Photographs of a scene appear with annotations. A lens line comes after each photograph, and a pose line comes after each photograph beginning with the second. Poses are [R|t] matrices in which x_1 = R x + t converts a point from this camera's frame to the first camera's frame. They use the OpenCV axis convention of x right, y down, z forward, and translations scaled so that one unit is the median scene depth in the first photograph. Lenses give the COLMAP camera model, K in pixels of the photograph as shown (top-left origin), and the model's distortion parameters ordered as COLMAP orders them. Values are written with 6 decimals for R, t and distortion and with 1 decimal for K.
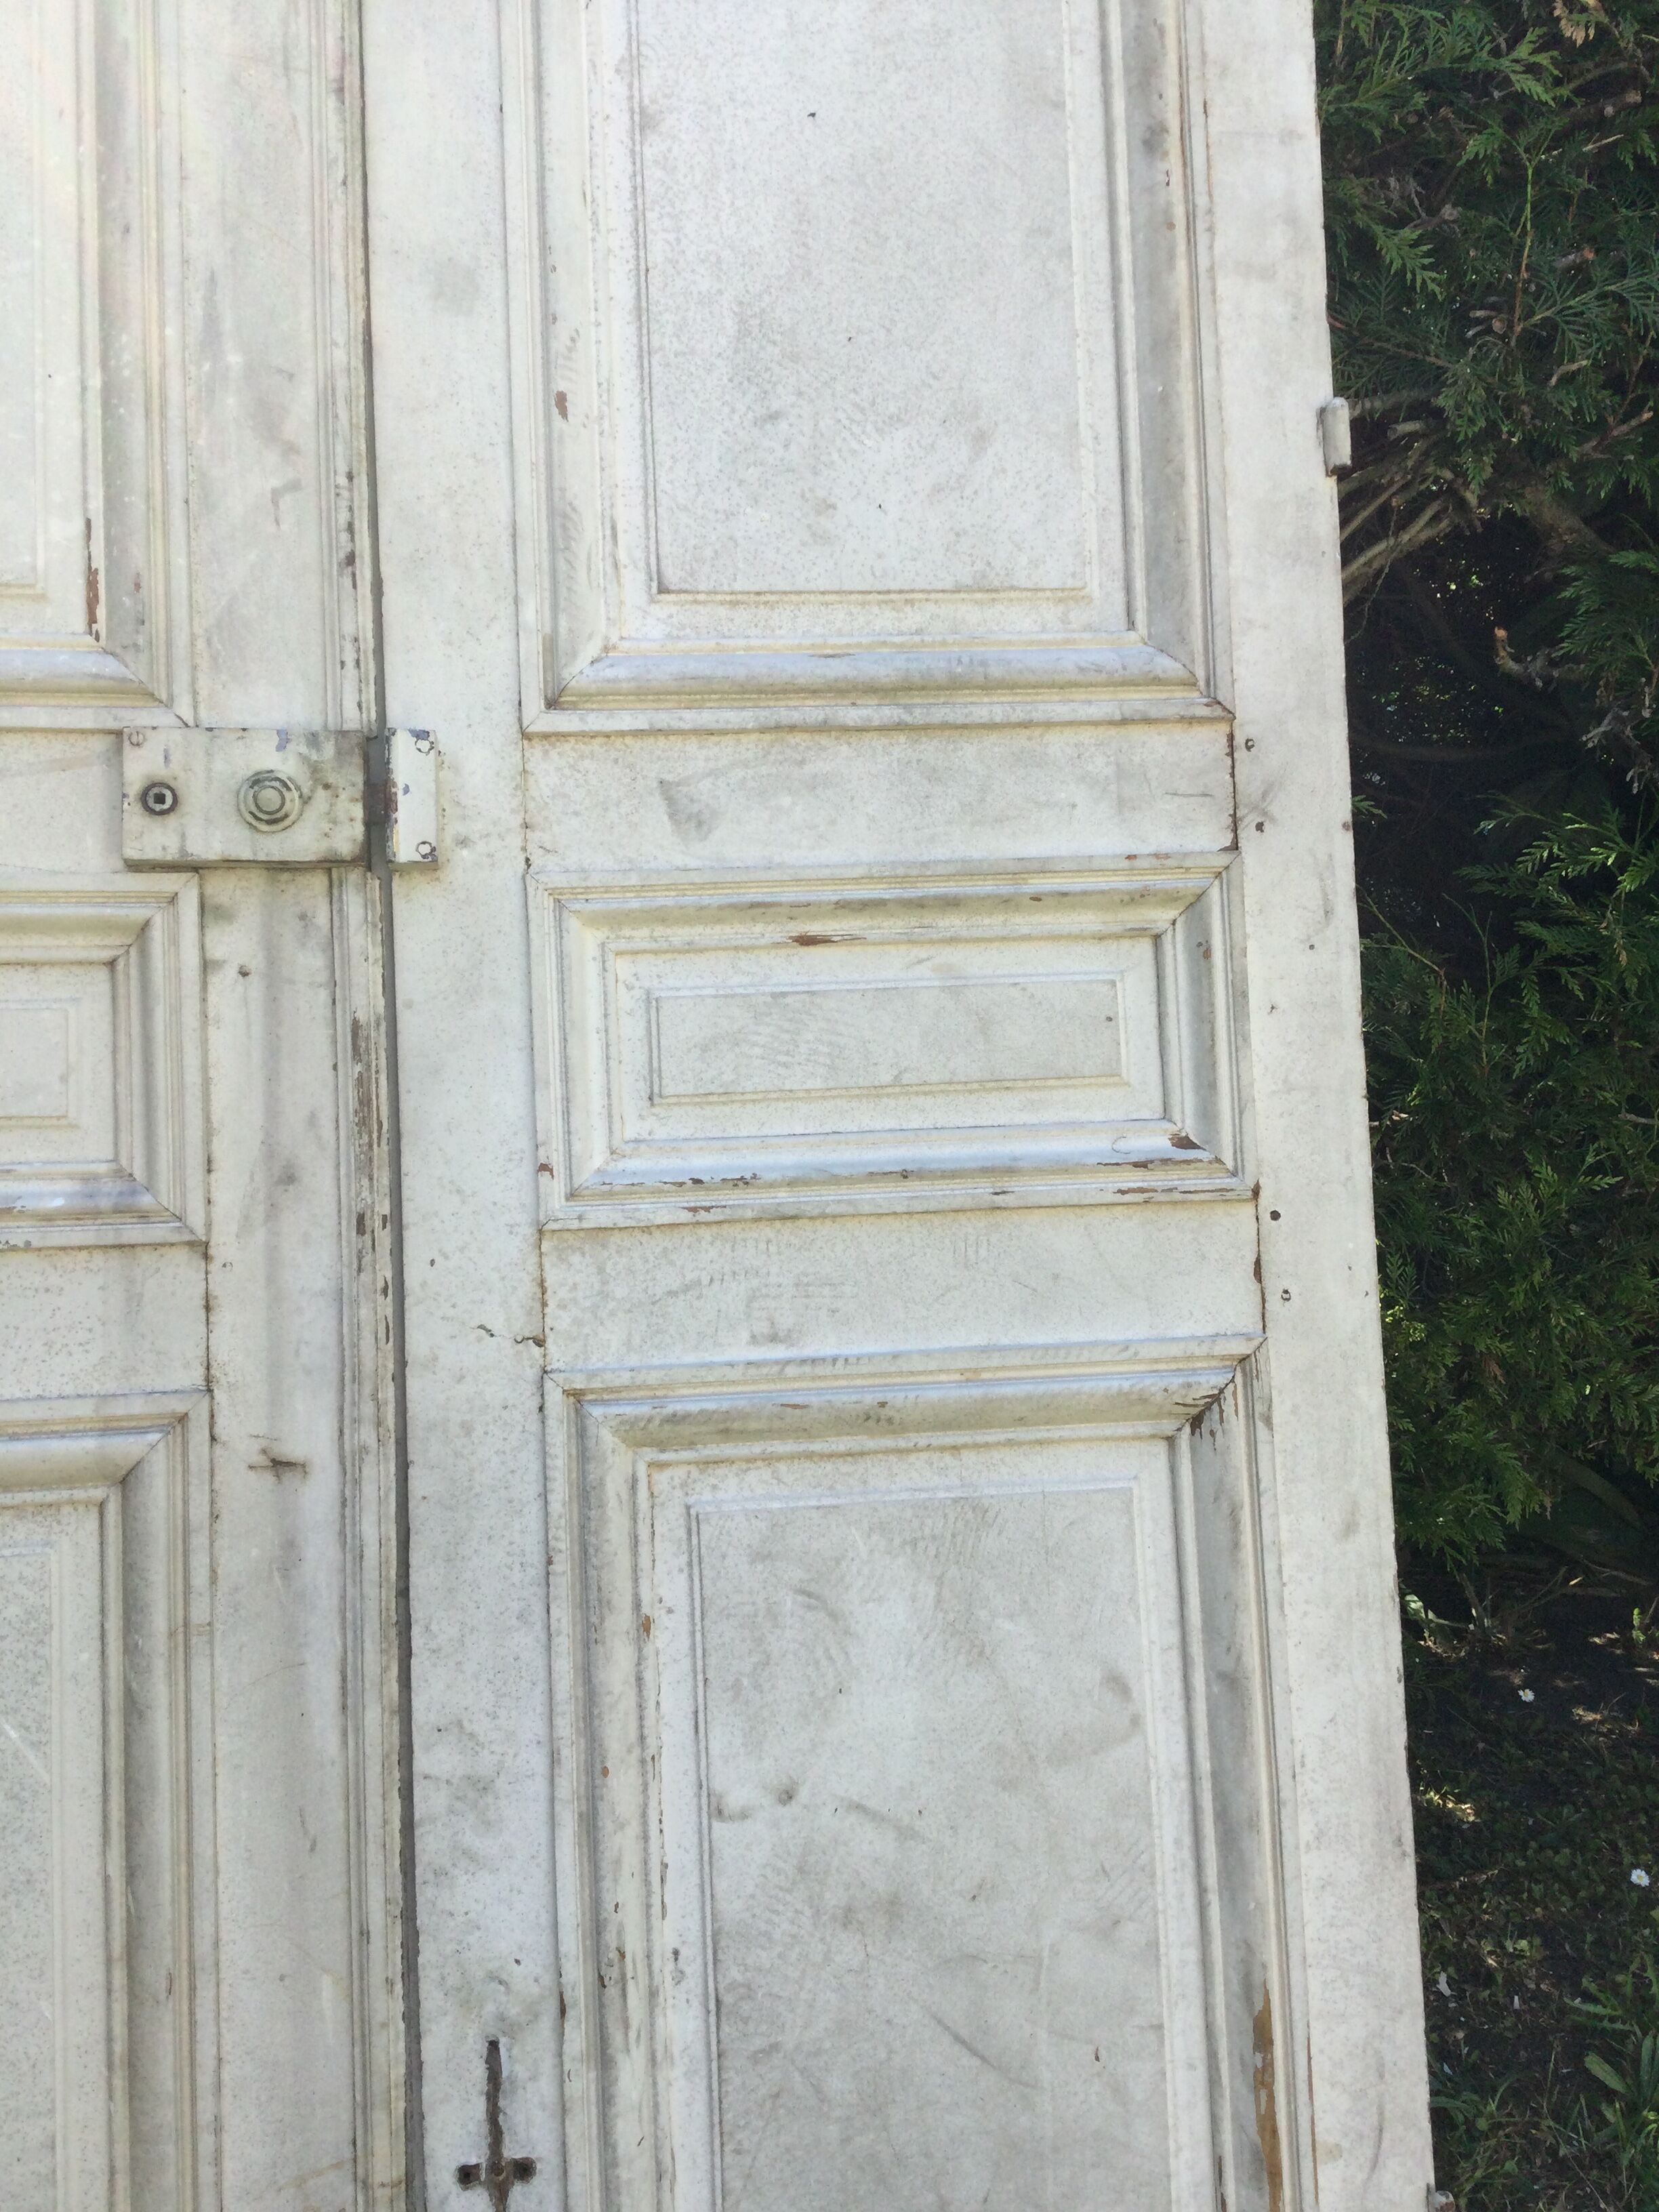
lens RADIAL K [[1992.8, 0, 849.4], [0, 1992.8, 1101.3], [0, 0, 1]] dist [0.117328, -0.213983]
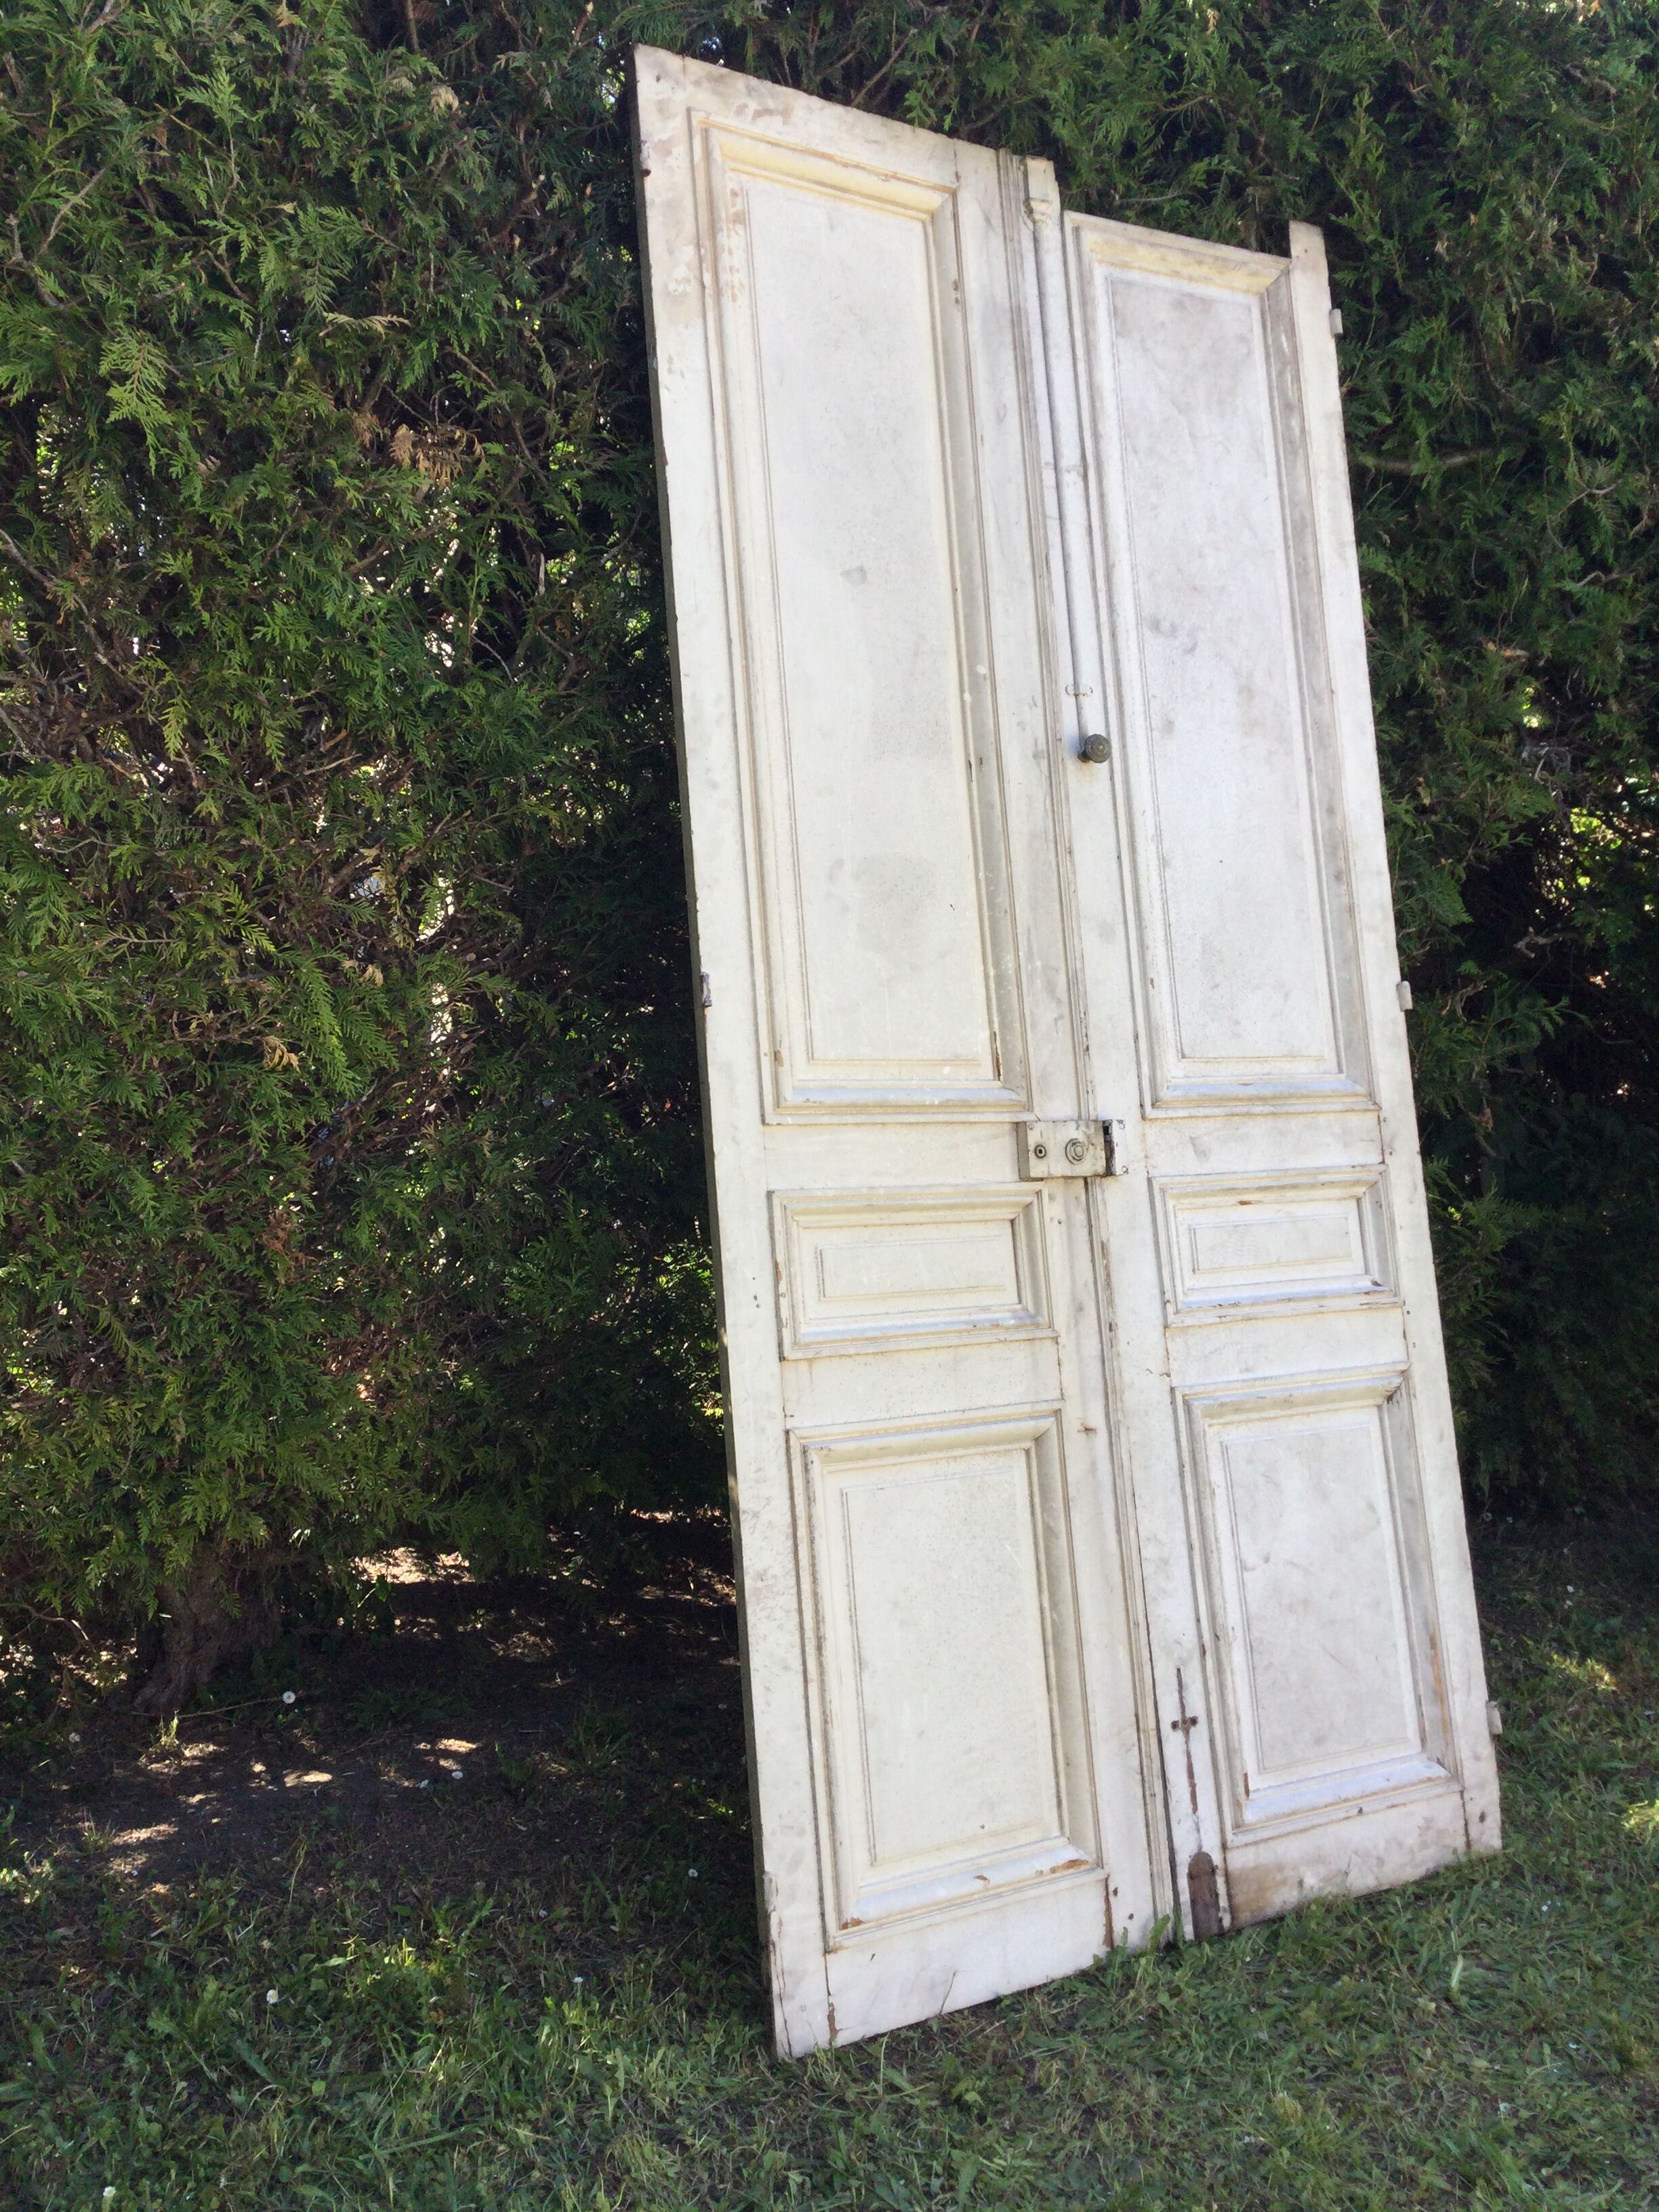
lens RADIAL K [[1992.8, 0, 835.7], [0, 1992.8, 1095.3], [0, 0, 1]] dist [0.117328, -0.213983]
pose [[0.929025, 0.003960, 0.369996, -1.396468], [0.023164, 0.997359, -0.068837, -0.056597], [-0.369291, 0.072522, 0.926480, -1.078101]]
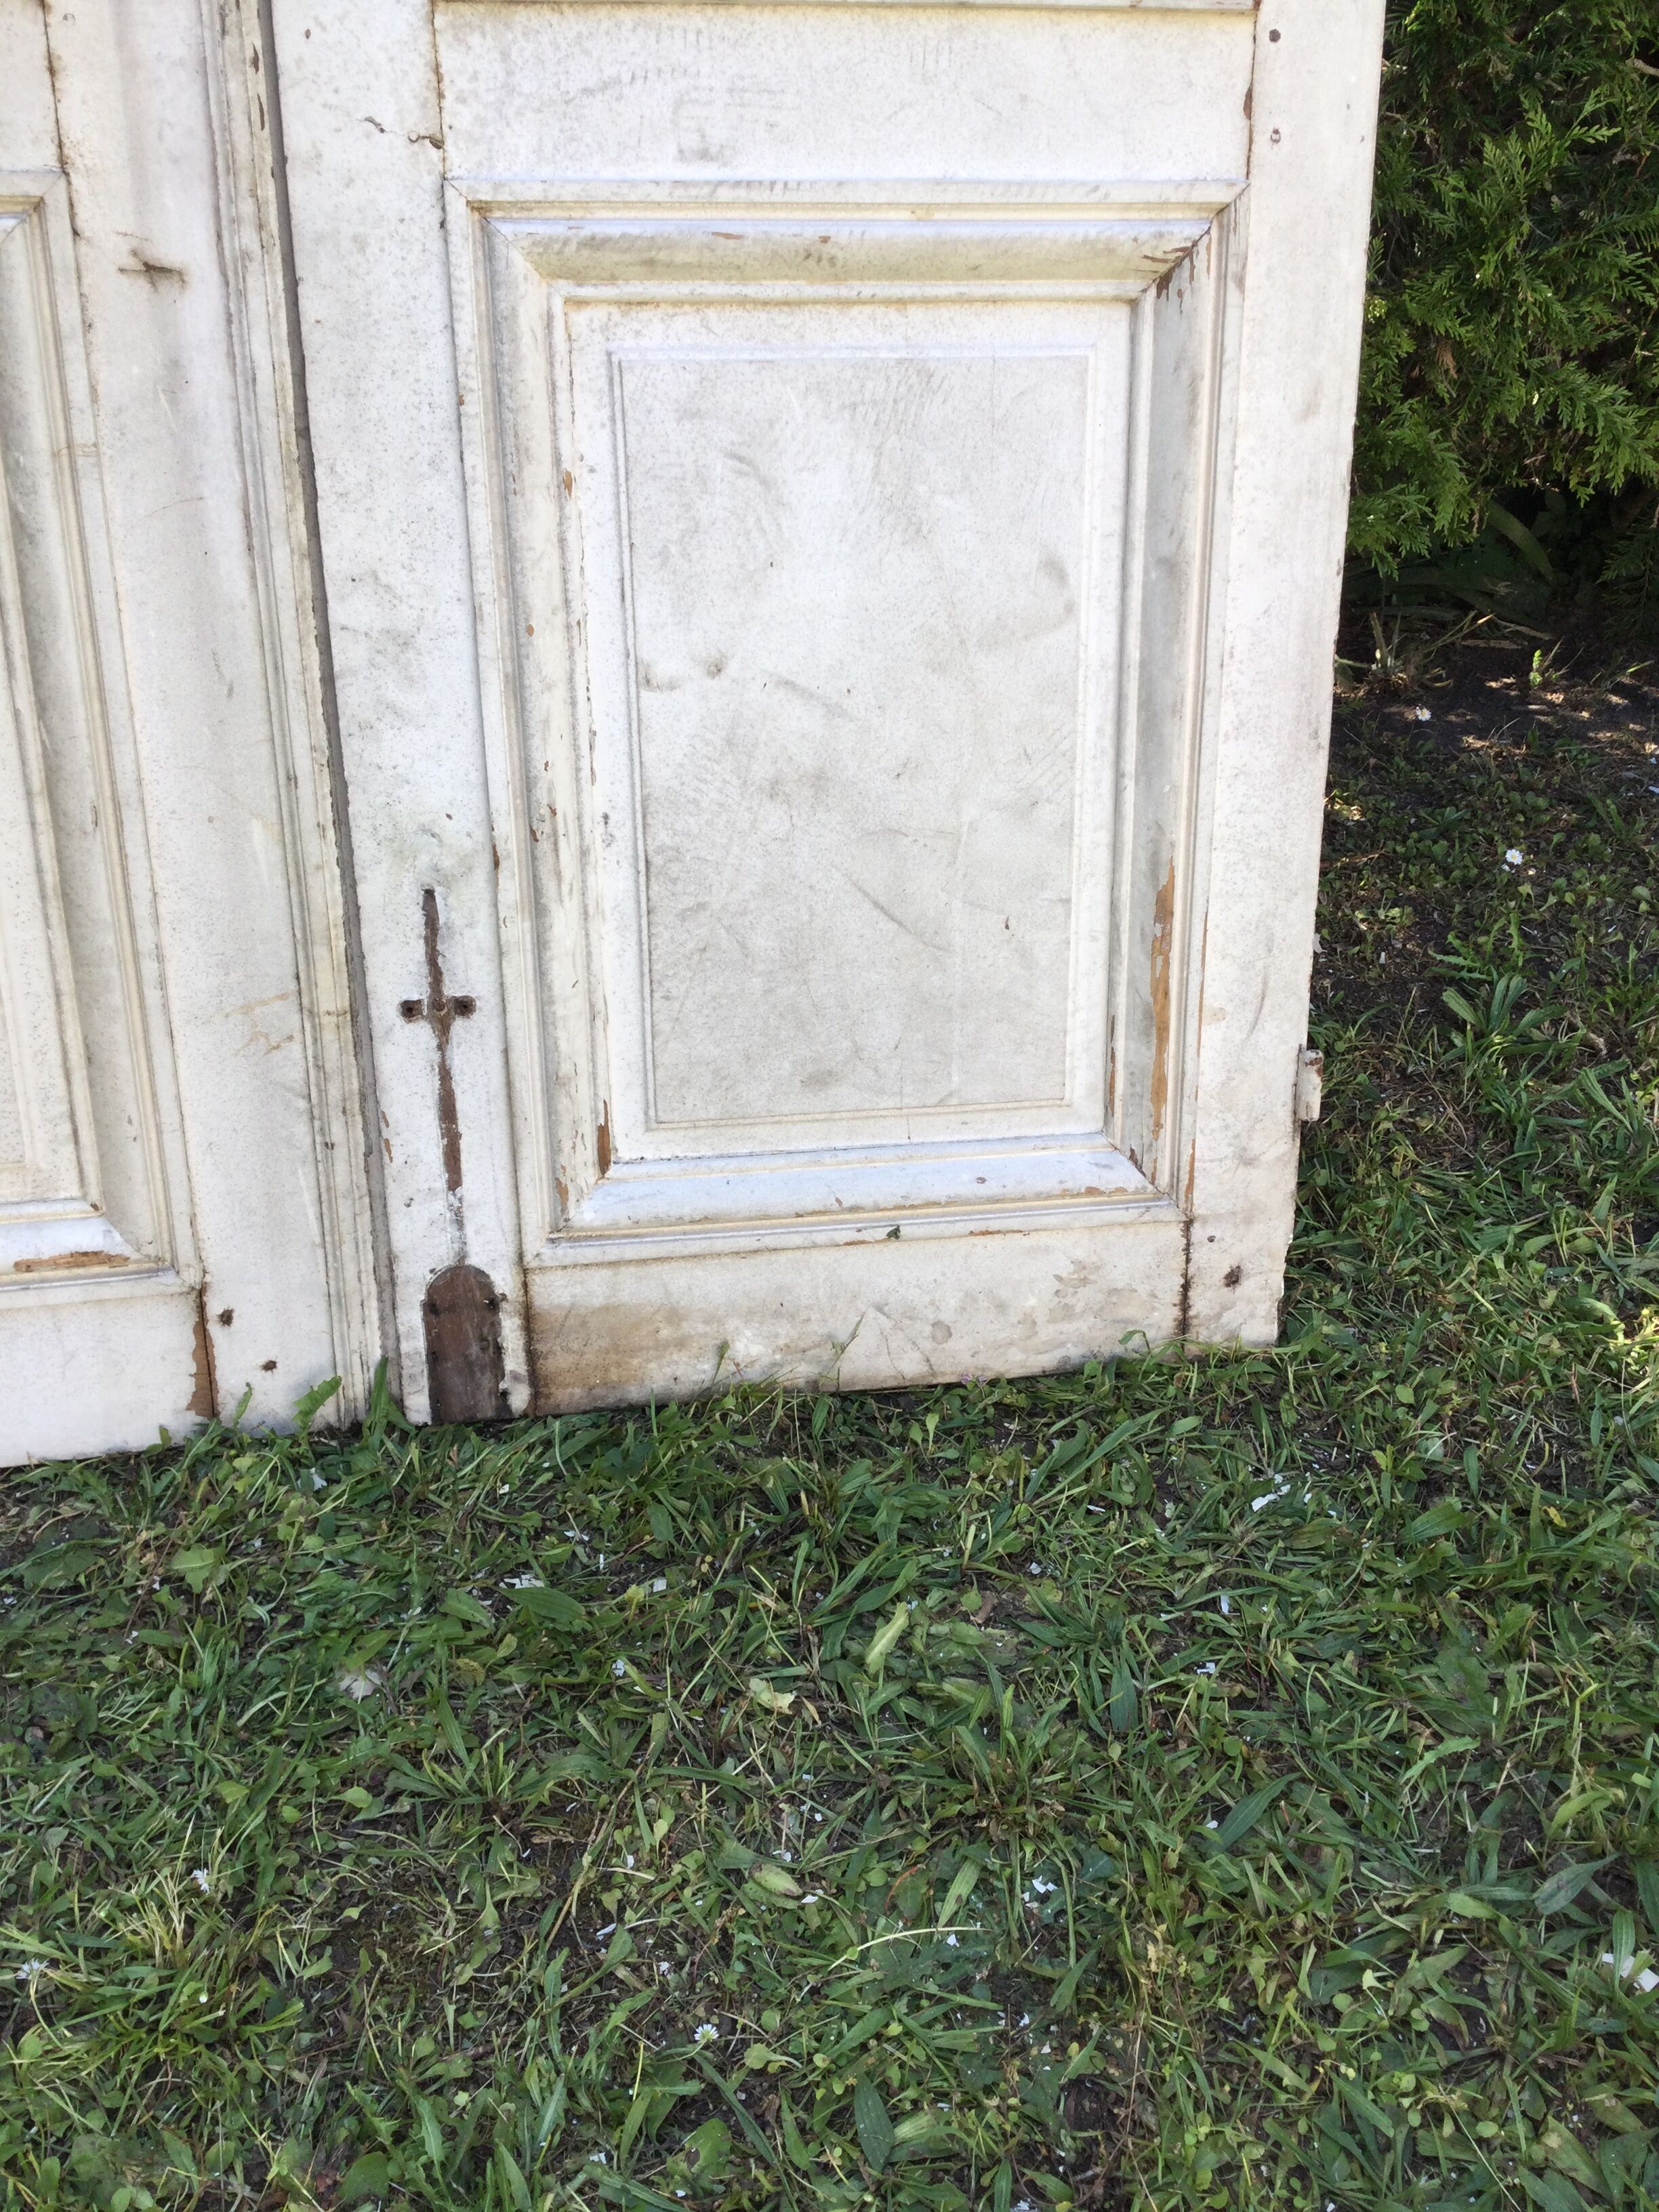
lens RADIAL K [[1992.8, 0, 857.5], [0, 1992.8, 1107.3], [0, 0, 1]] dist [0.117328, -0.213983]
pose [[0.997761, 0.014642, 0.065254, -0.022413], [-0.038908, 0.920697, 0.388333, 0.156956], [-0.054393, -0.390002, 0.919206, 0.007209]]
